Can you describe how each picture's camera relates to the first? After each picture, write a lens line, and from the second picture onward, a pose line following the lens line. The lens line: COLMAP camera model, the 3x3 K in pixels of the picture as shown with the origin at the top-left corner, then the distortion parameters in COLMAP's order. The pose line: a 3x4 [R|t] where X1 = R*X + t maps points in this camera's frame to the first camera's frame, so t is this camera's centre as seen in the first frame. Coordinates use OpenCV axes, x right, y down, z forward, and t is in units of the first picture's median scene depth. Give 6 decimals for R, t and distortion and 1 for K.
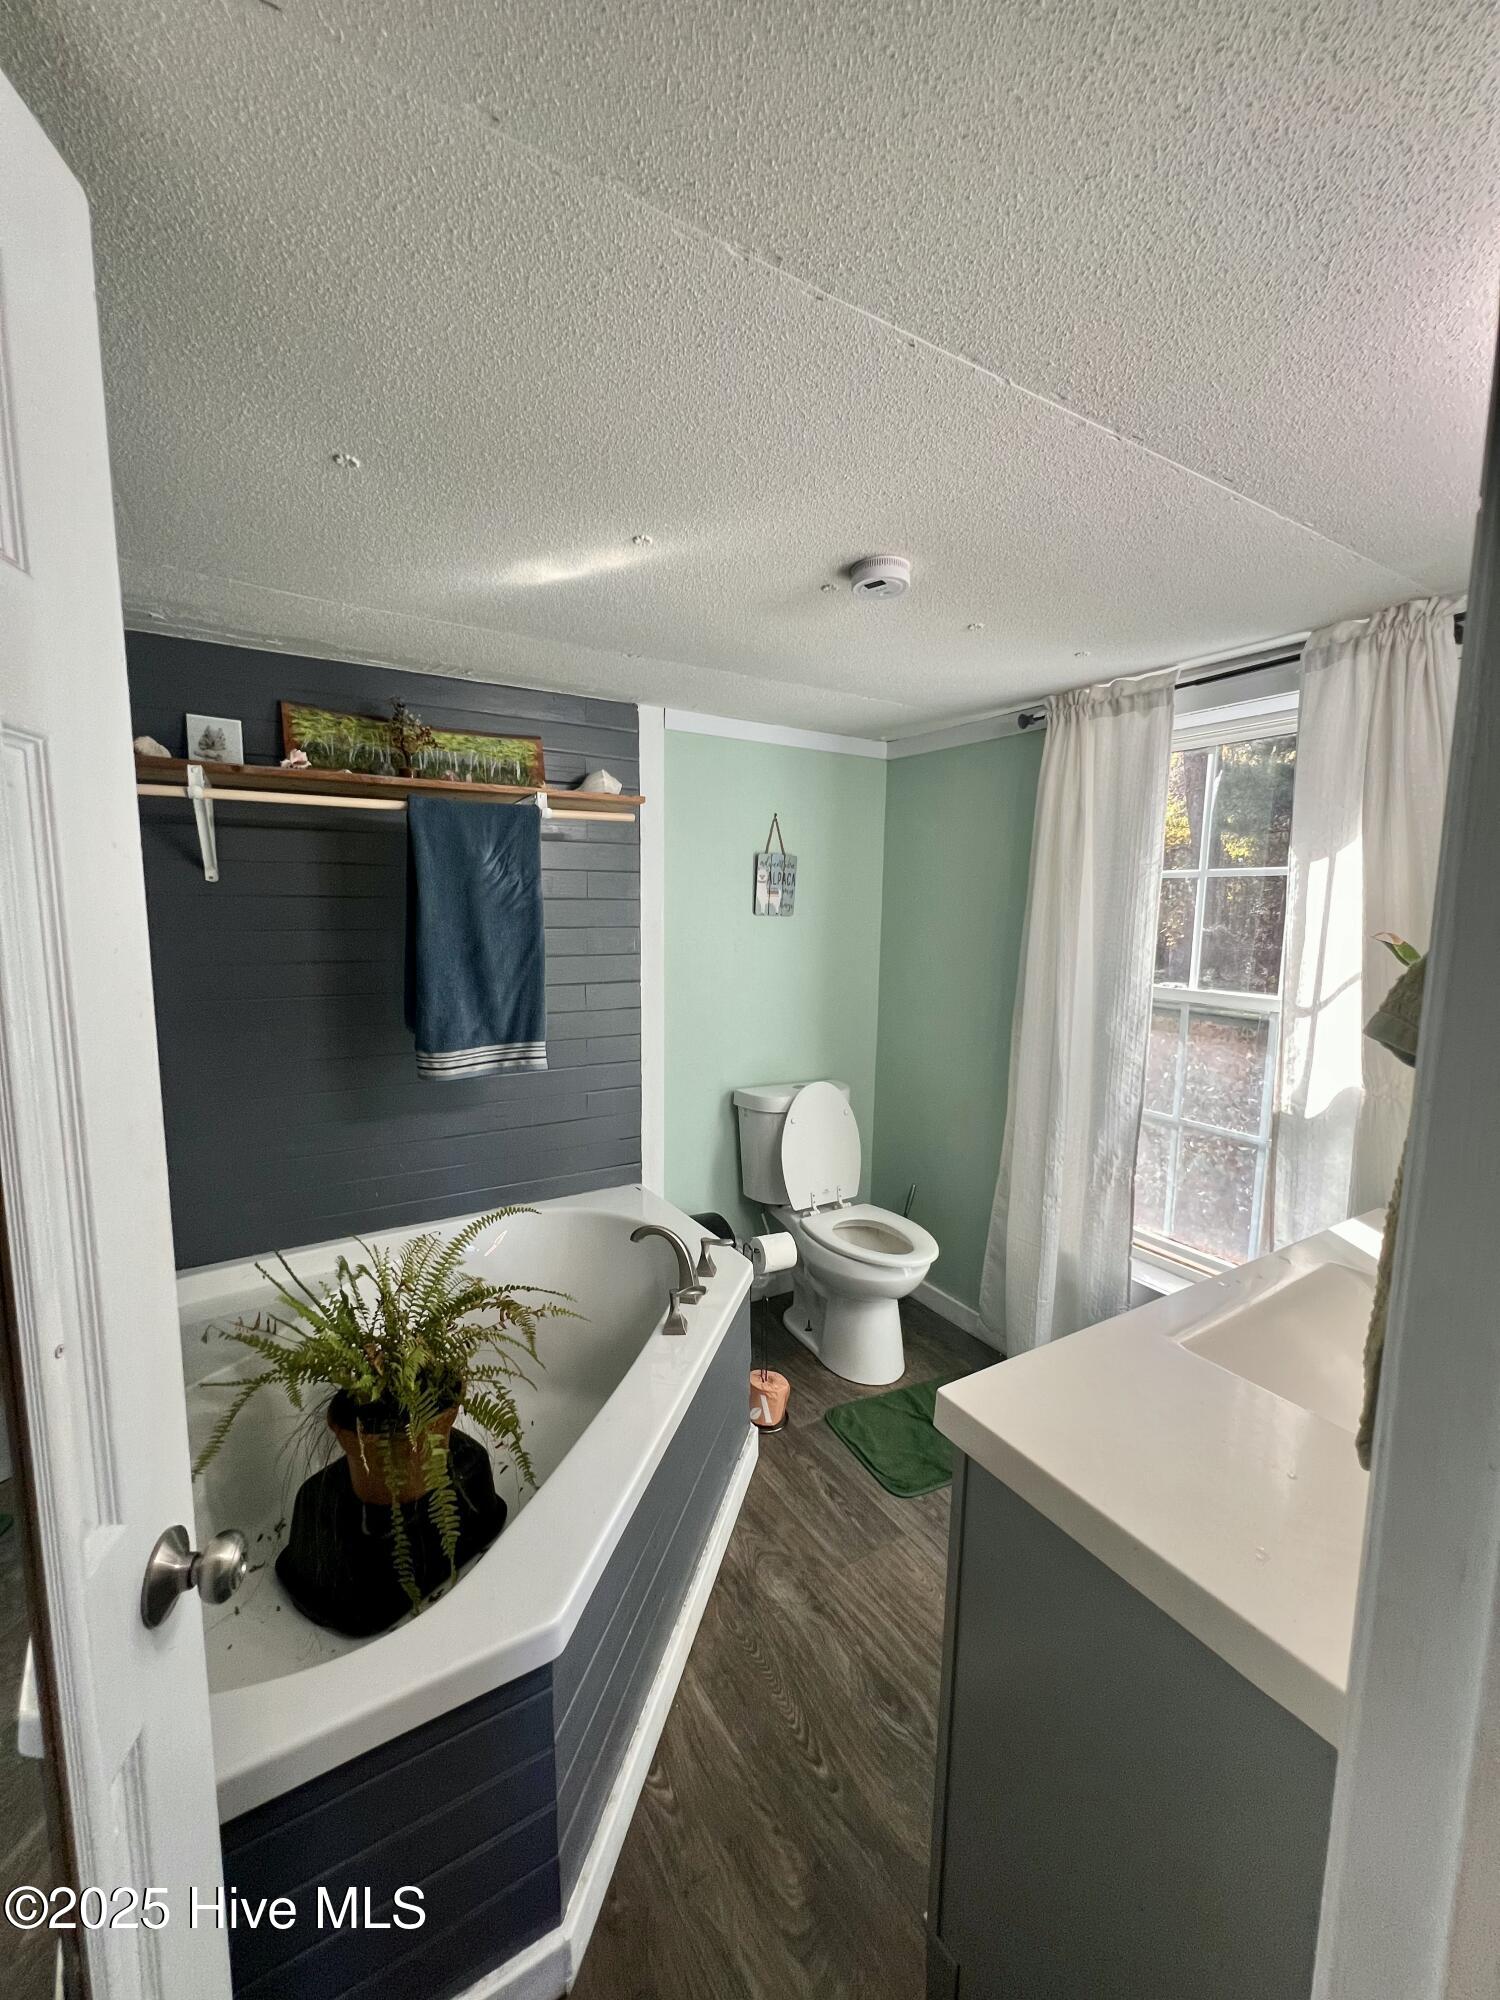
lens RADIAL K [[799.7, 0, 746.9], [0, 799.7, 996.1], [0, 0, 1]] dist [-0.001219, -0.000141]
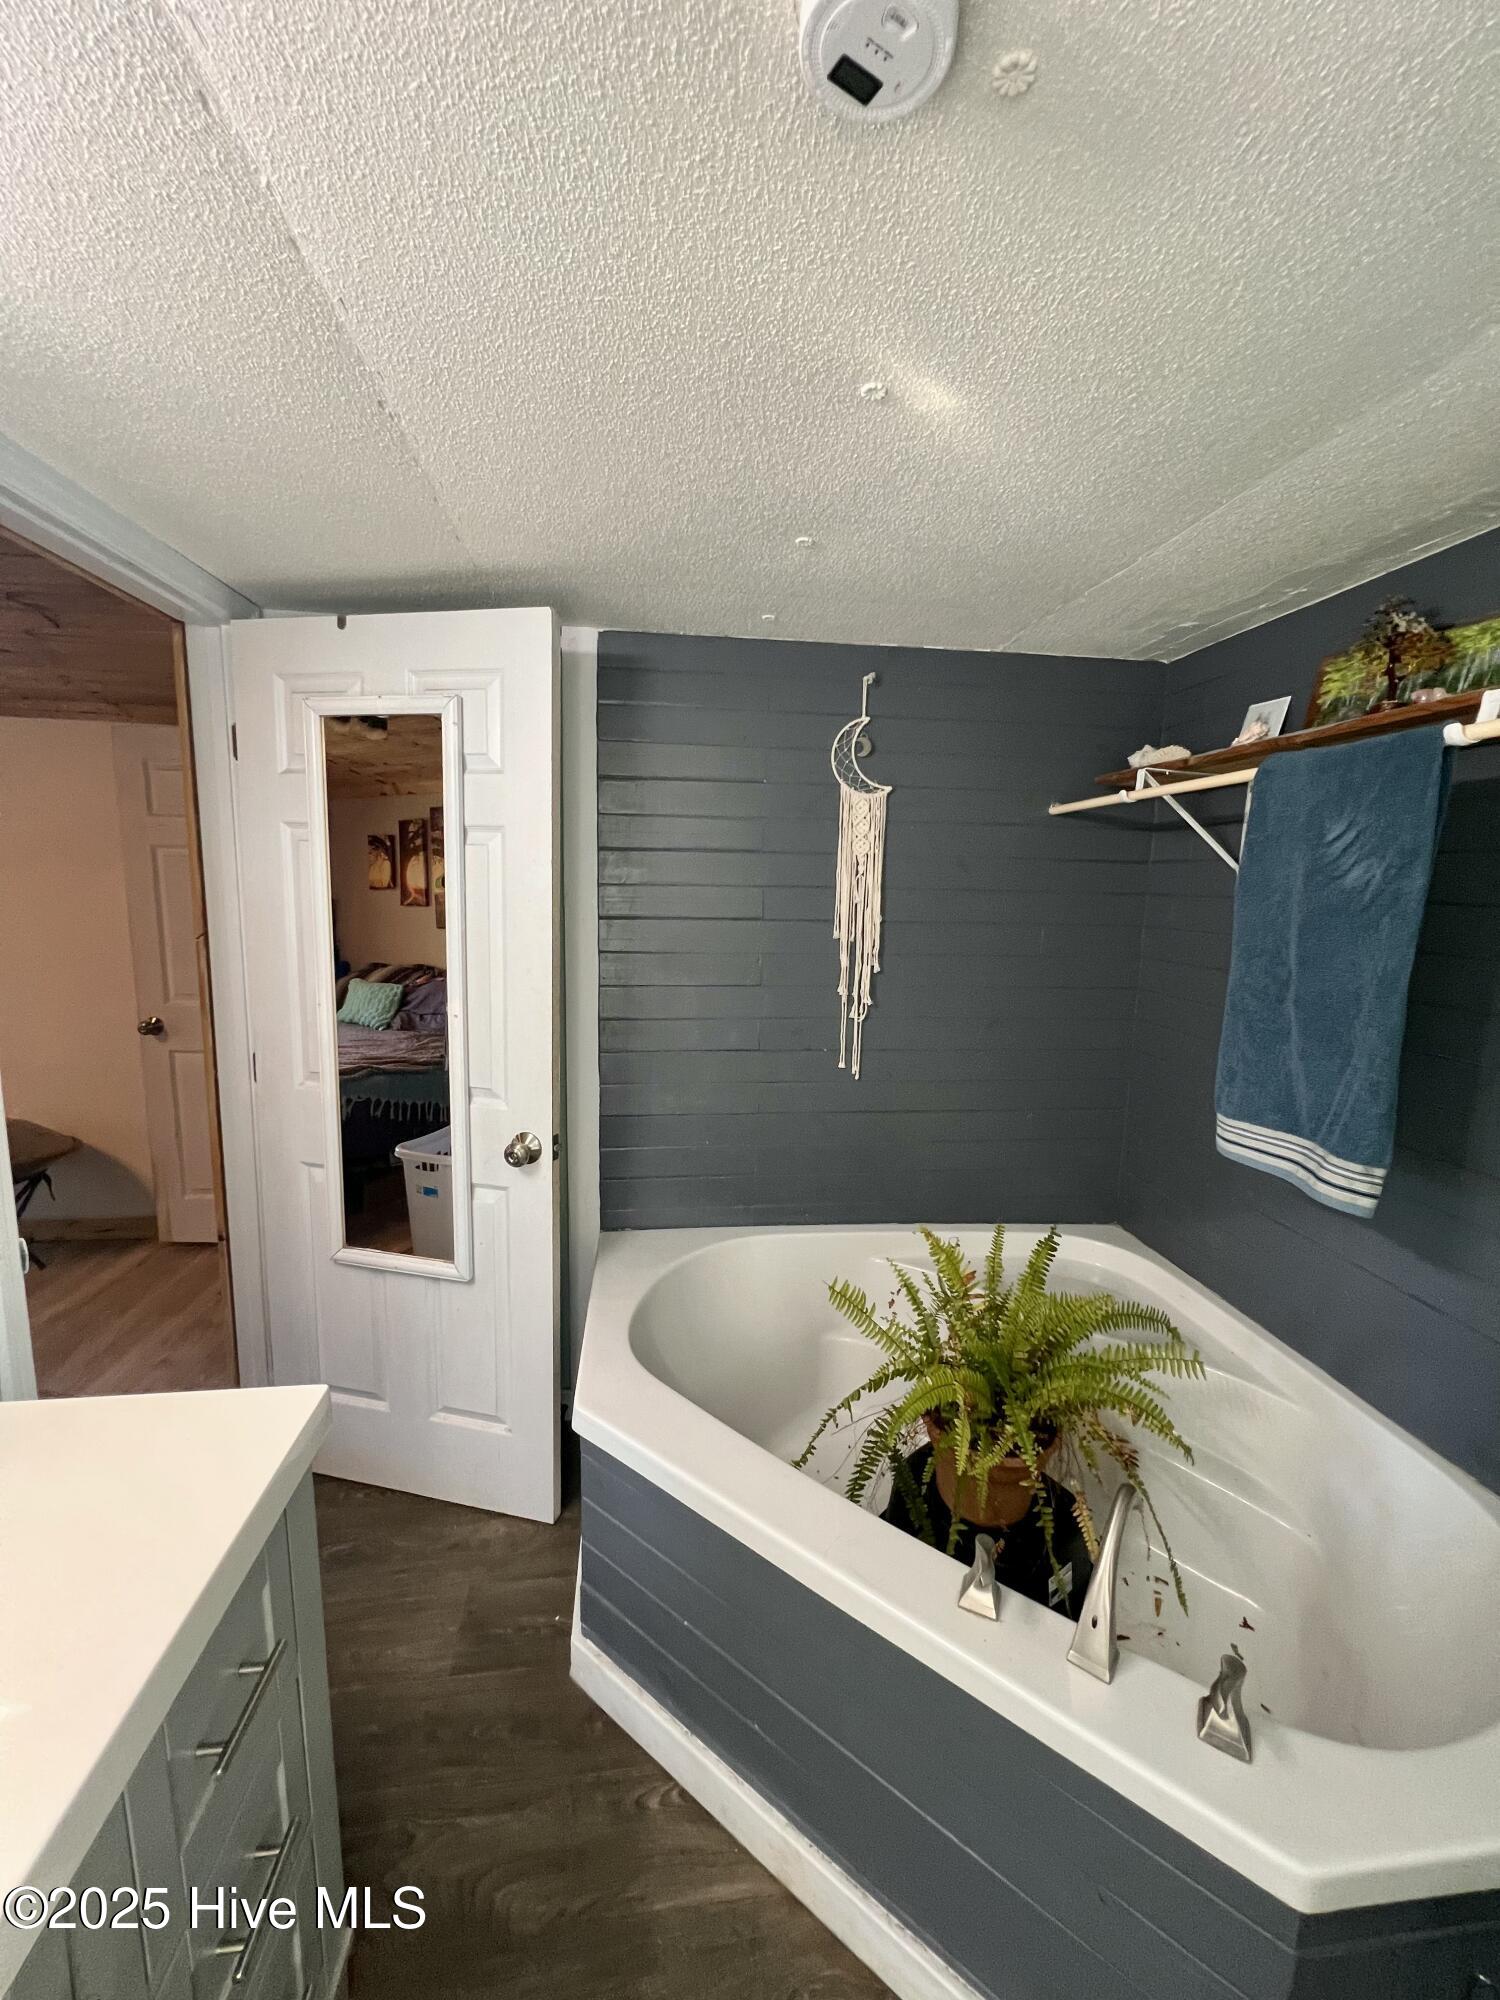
lens RADIAL K [[799.7, 0, 740.9], [0, 799.7, 1003.7], [0, 0, 1]] dist [-0.001219, -0.000141]
pose [[-0.413784, 0.118282, -0.902659, 0.614831], [-0.128638, 0.973978, 0.186596, -0.155307], [0.901241, 0.193327, -0.387801, 1.253897]]
